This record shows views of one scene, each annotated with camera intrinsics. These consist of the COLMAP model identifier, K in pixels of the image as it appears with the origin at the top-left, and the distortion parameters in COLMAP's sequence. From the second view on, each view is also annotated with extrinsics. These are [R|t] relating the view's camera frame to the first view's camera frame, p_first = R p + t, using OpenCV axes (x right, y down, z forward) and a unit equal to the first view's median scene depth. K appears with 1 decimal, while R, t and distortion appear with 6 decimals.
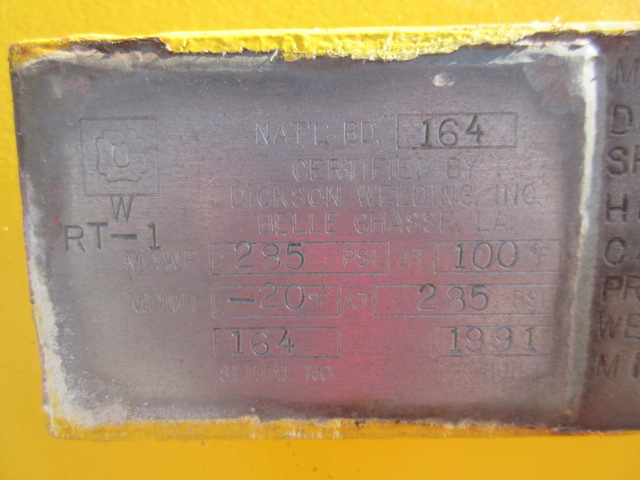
lens RADIAL K [[471.2, 0, 319.9], [0, 471.2, 240.0], [0, 0, 1]] dist [0.009860, -0.008058]
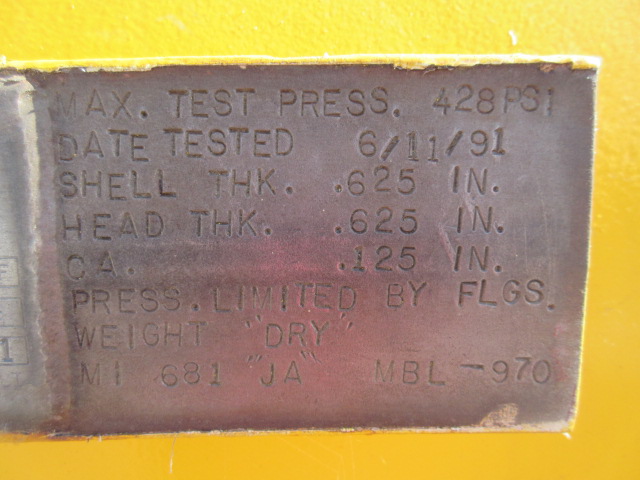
lens RADIAL K [[471.2, 0, 319.9], [0, 471.2, 240.3], [0, 0, 1]] dist [0.009860, -0.008058]
pose [[0.999683, -0.001852, 0.025127, 1.173401], [0.002676, 0.999458, -0.032798, -0.001493], [-0.025052, 0.032854, 0.999146, -0.104679]]
